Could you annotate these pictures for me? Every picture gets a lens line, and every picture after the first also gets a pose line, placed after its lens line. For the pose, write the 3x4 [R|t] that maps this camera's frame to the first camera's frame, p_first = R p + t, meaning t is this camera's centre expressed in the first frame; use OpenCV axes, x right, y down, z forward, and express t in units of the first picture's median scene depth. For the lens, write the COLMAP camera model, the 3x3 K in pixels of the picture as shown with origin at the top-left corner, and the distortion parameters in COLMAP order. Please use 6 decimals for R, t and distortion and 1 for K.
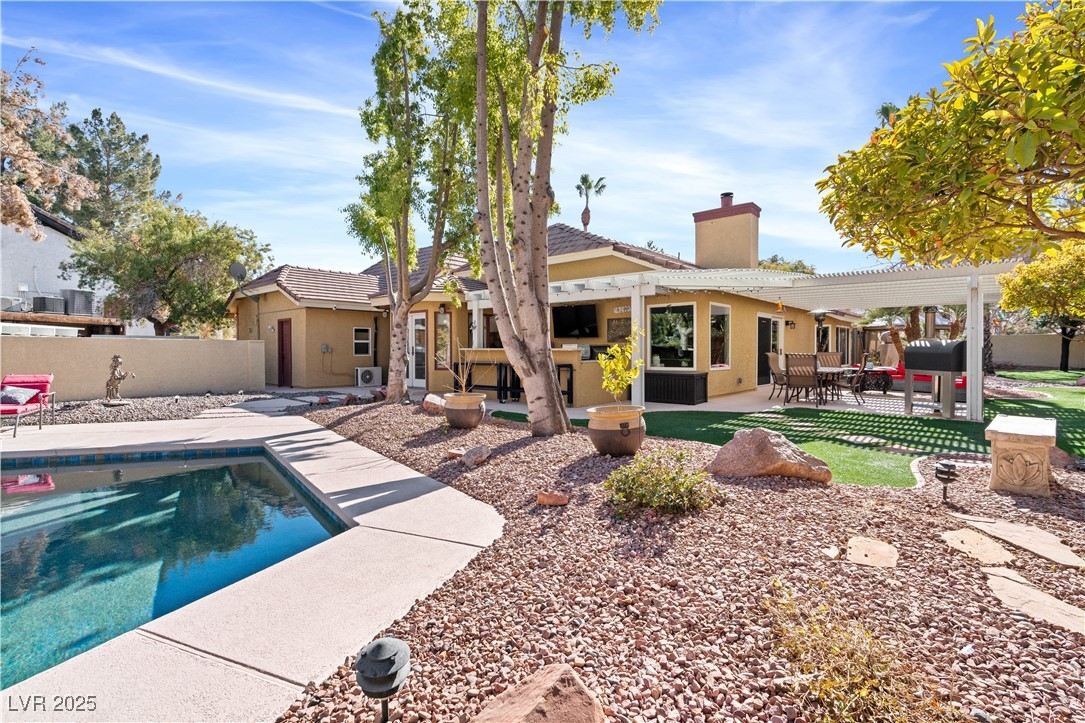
lens RADIAL K [[501.2, 0, 542.5], [0, 501.2, 361.5], [0, 0, 1]] dist [-0.000494, 0.000802]
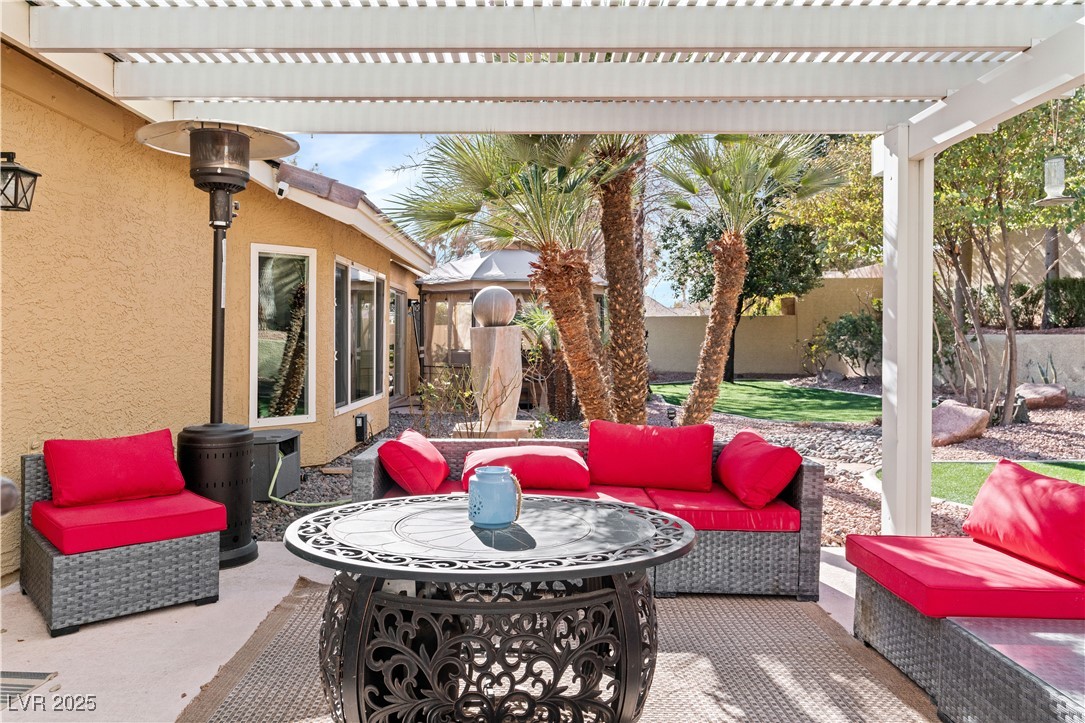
lens RADIAL K [[761.3, 0, 542.5], [0, 761.3, 361.5], [0, 0, 1]] dist [0.000076, 0.000165]
pose [[0.740831, -0.021950, 0.671333, 0.548982], [0.023499, 0.999701, 0.006754, -0.023417], [-0.671280, 0.010772, 0.741125, 0.874372]]
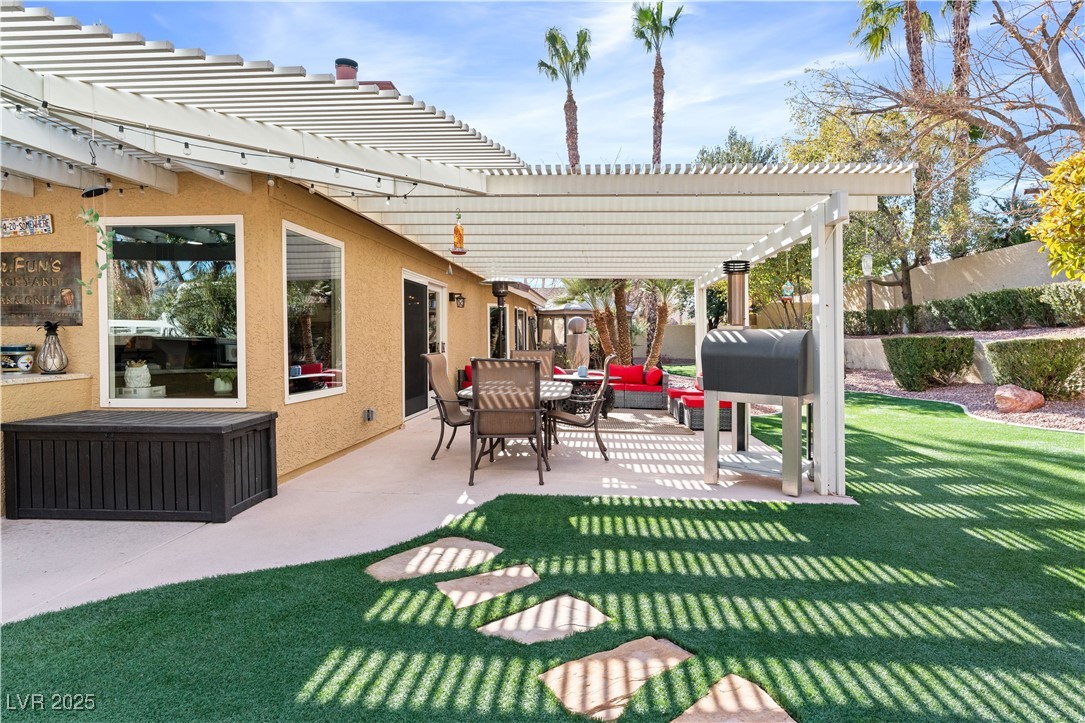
lens RADIAL K [[620.6, 0, 542.5], [0, 620.6, 361.5], [0, 0, 1]] dist [-0.001522, -0.000080]
pose [[0.809292, -0.020351, 0.587054, 0.186377], [0.013600, 0.999781, 0.015911, -0.015772], [-0.587249, -0.004893, 0.809392, 0.440182]]
